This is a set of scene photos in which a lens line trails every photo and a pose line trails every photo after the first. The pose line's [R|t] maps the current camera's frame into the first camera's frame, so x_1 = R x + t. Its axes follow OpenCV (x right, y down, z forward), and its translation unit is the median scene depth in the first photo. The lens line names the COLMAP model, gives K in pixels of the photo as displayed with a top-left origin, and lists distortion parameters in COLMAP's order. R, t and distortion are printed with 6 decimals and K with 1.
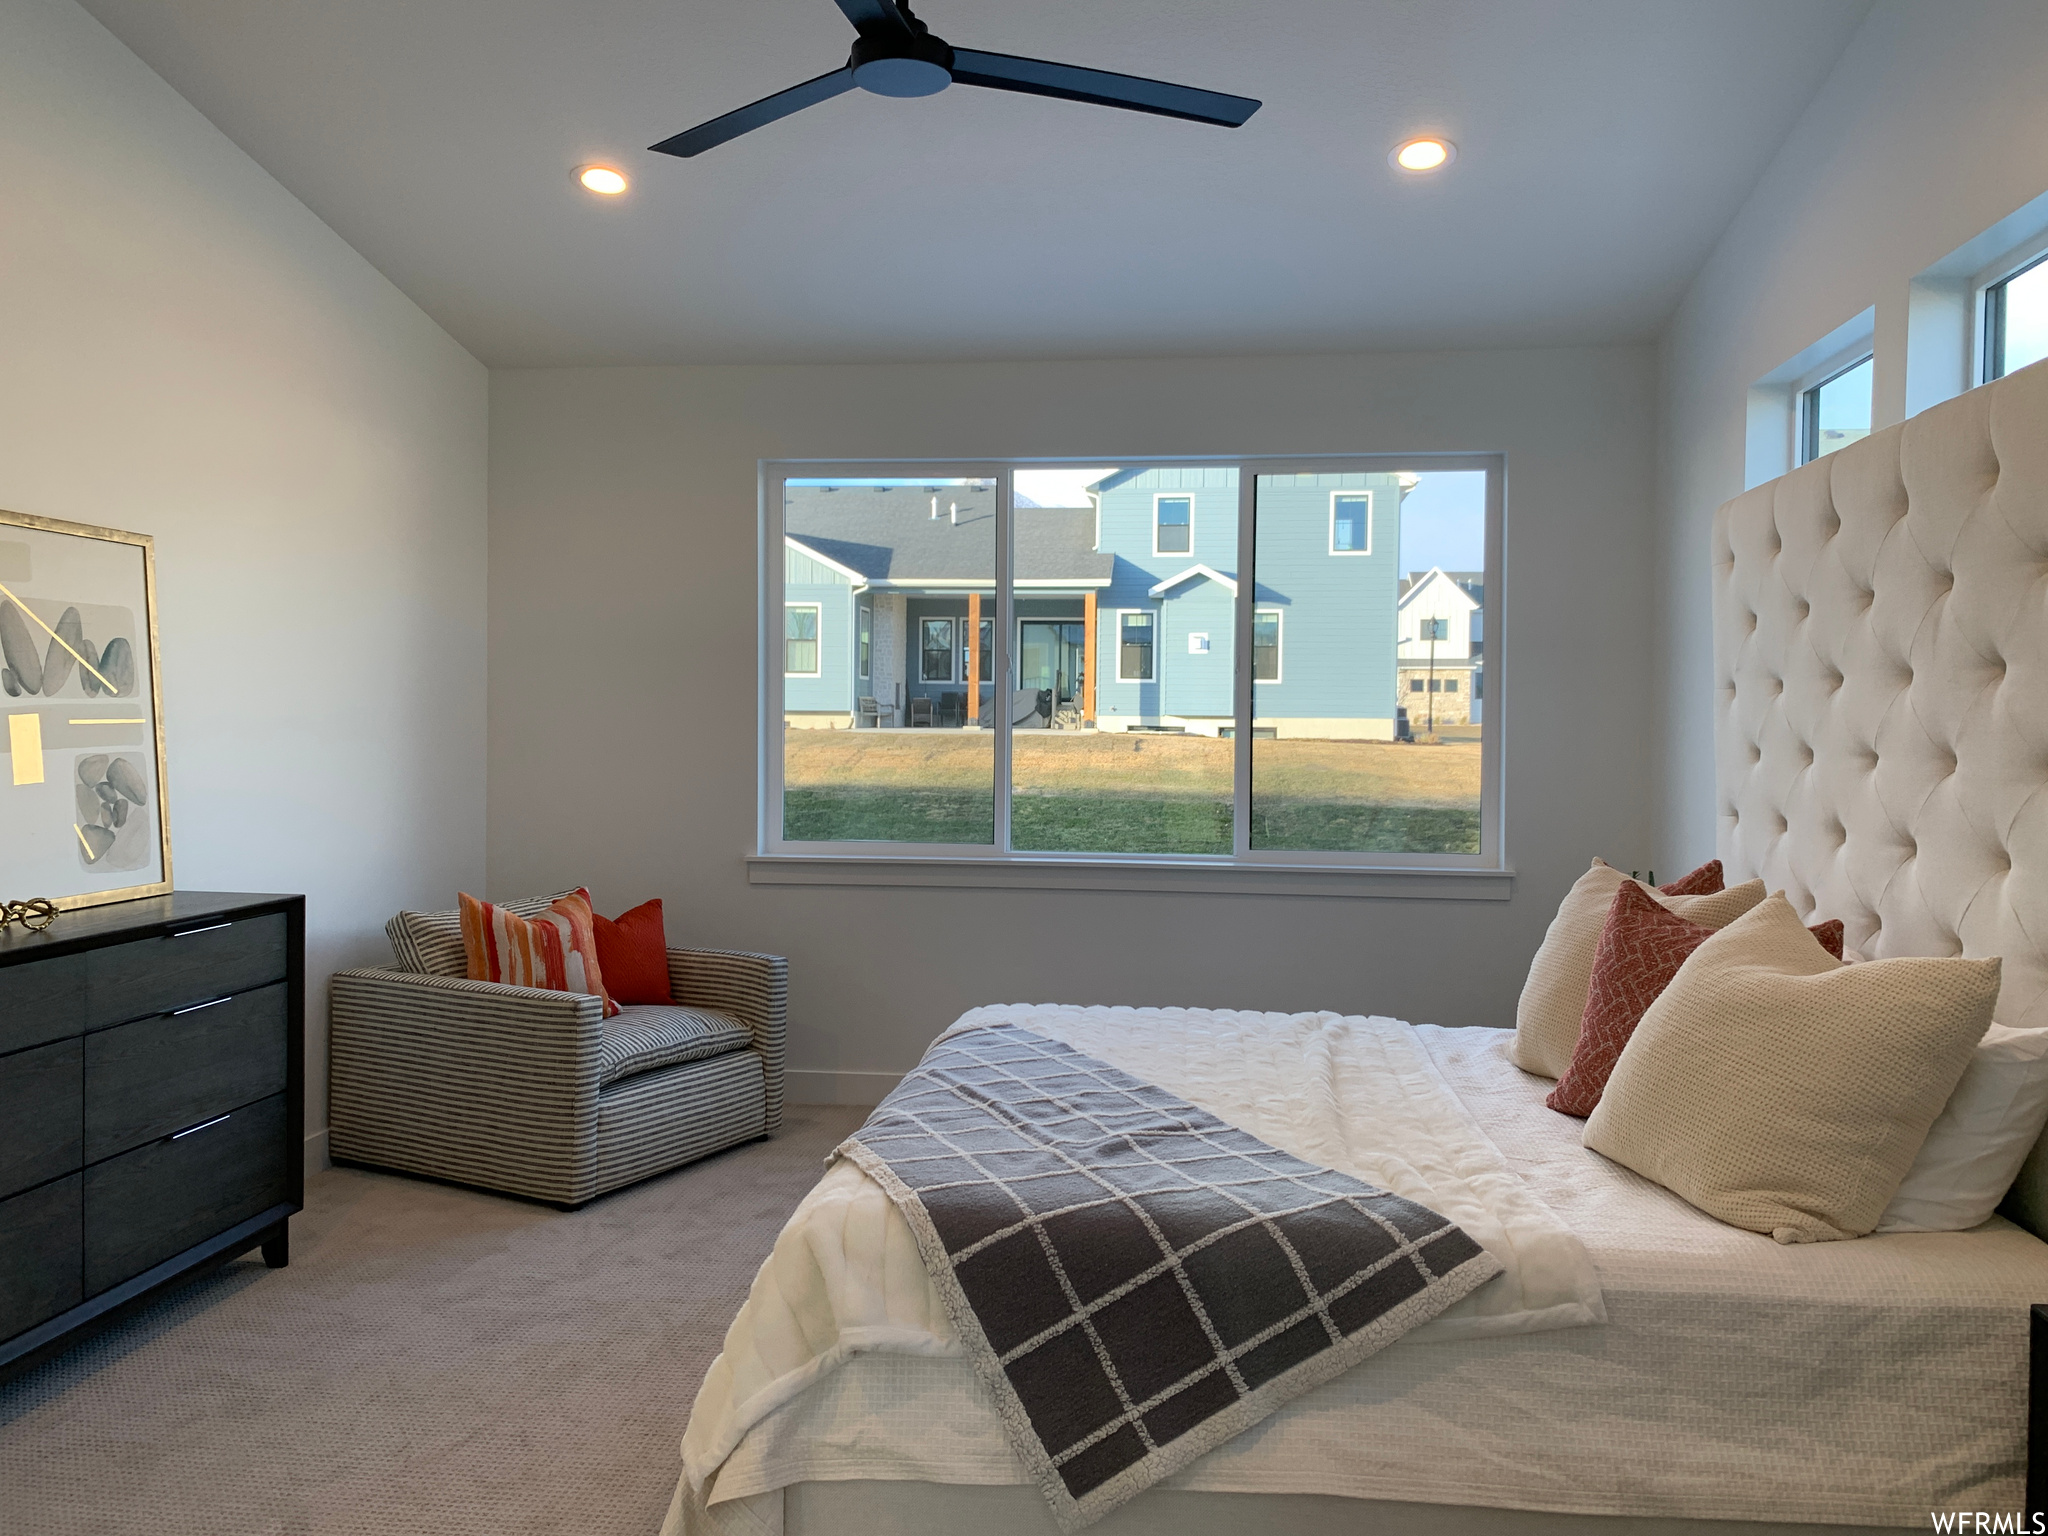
lens RADIAL K [[1545.4, 0, 1027.5], [0, 1545.4, 769.6], [0, 0, 1]] dist [0.002257, -0.007414]
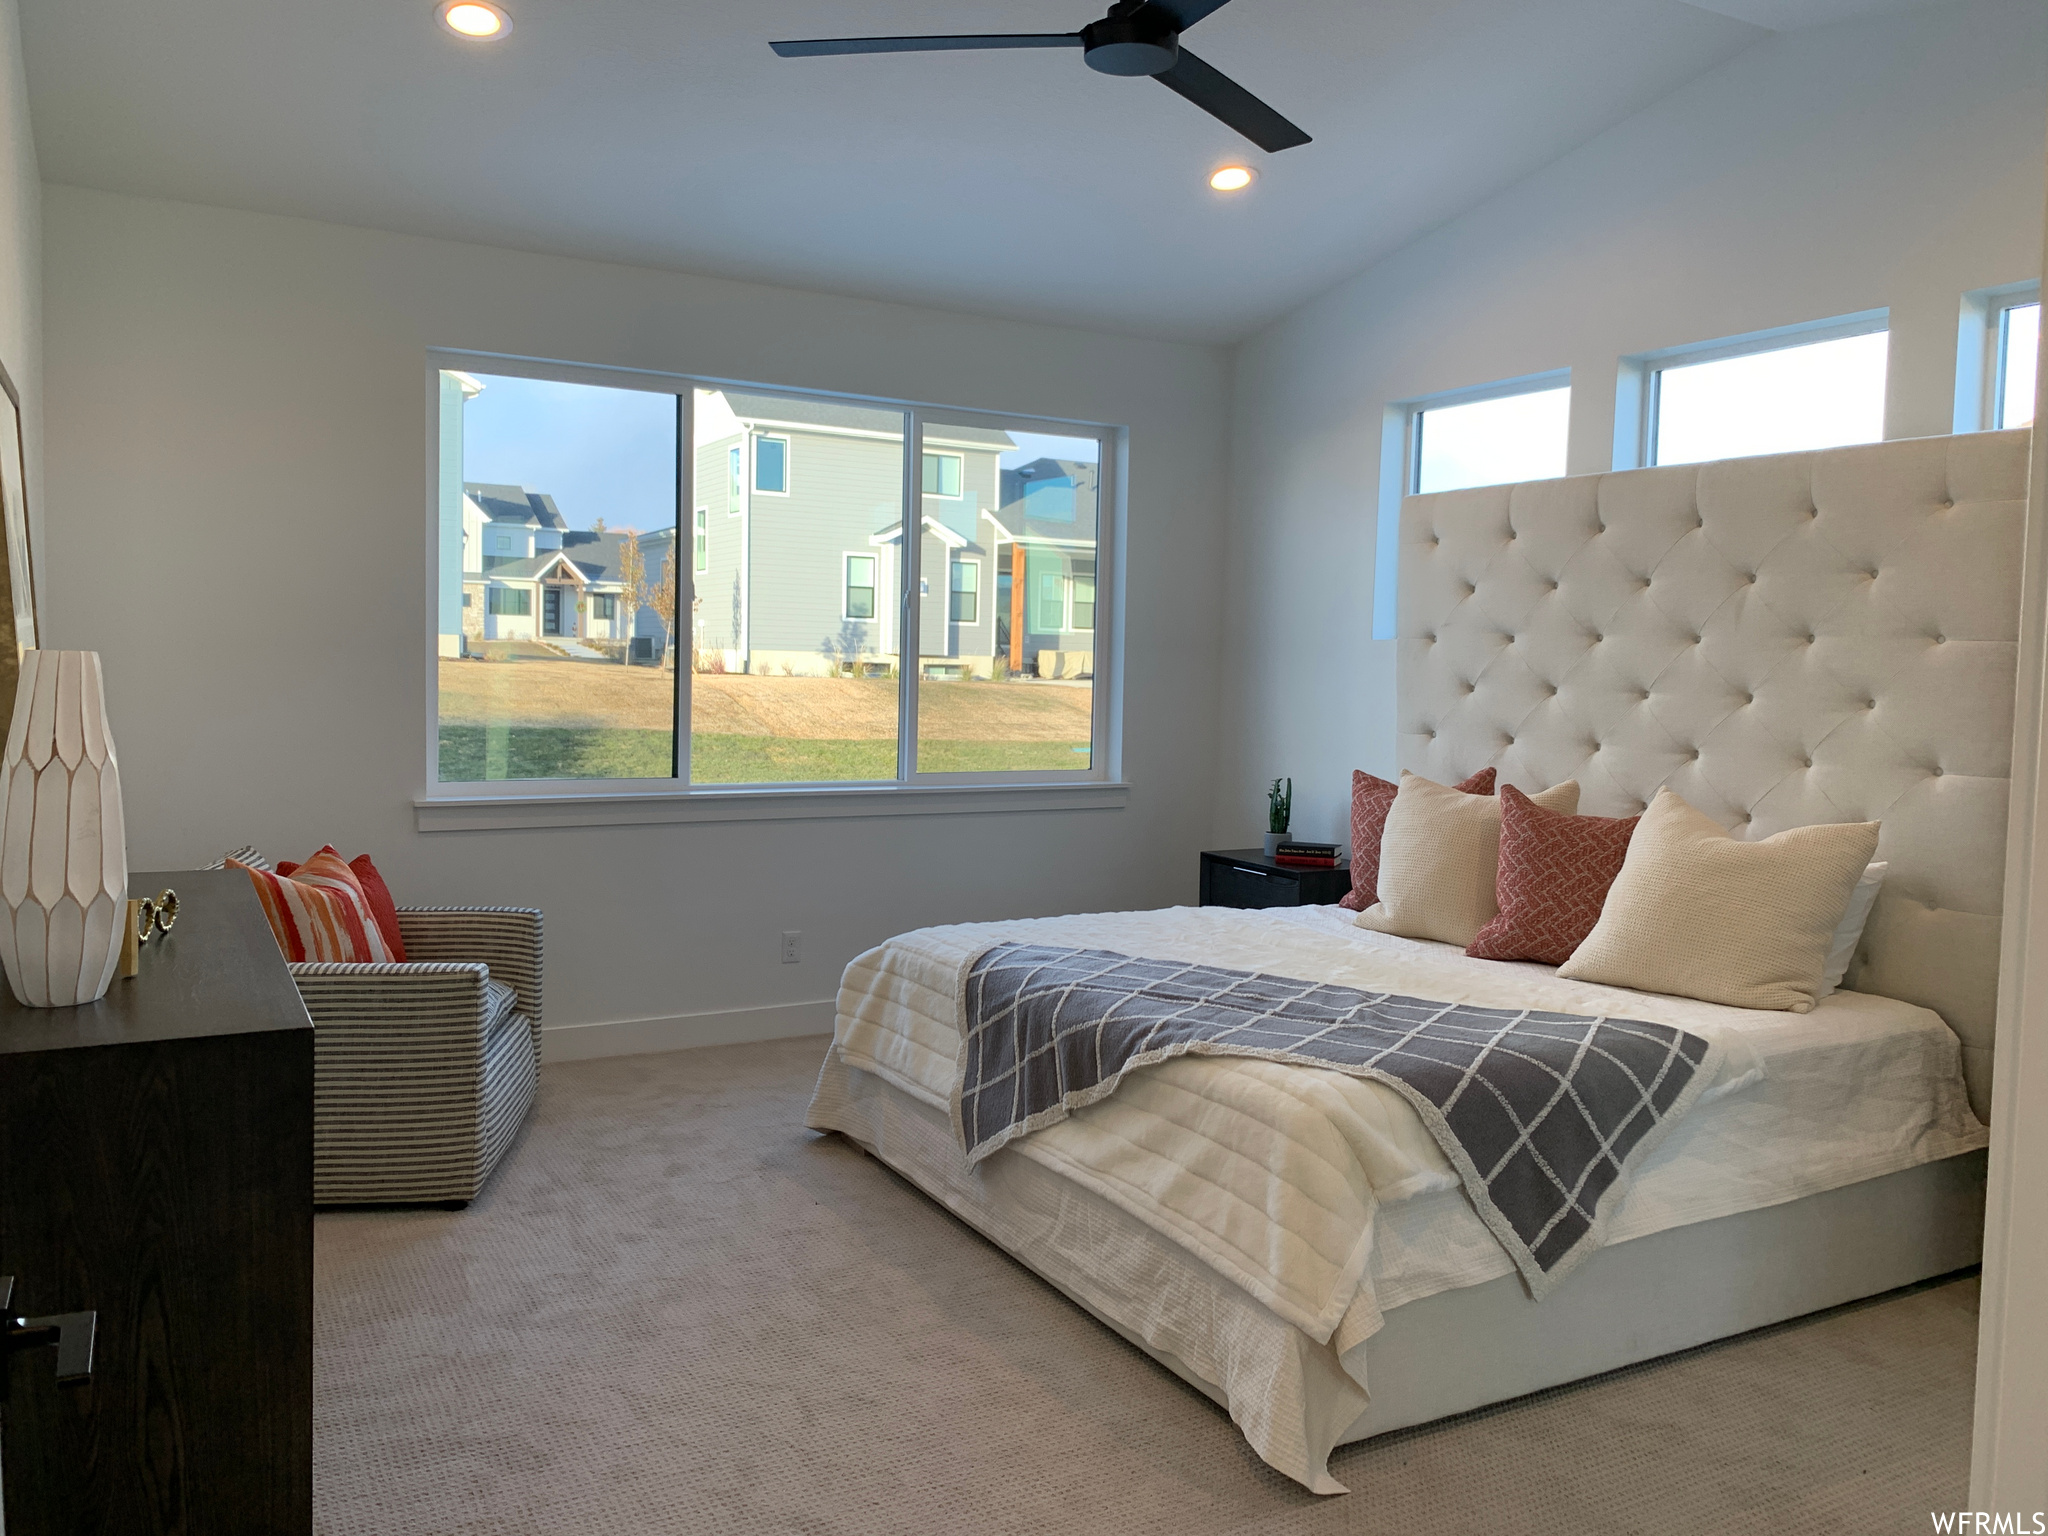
lens RADIAL K [[1545.4, 0, 1028.8], [0, 1545.4, 761.8], [0, 0, 1]] dist [0.002257, -0.007414]
pose [[0.814219, -0.030779, 0.579741, -1.010453], [0.002483, 0.998769, 0.049540, -0.021591], [-0.580552, -0.038897, 0.813293, 0.202198]]
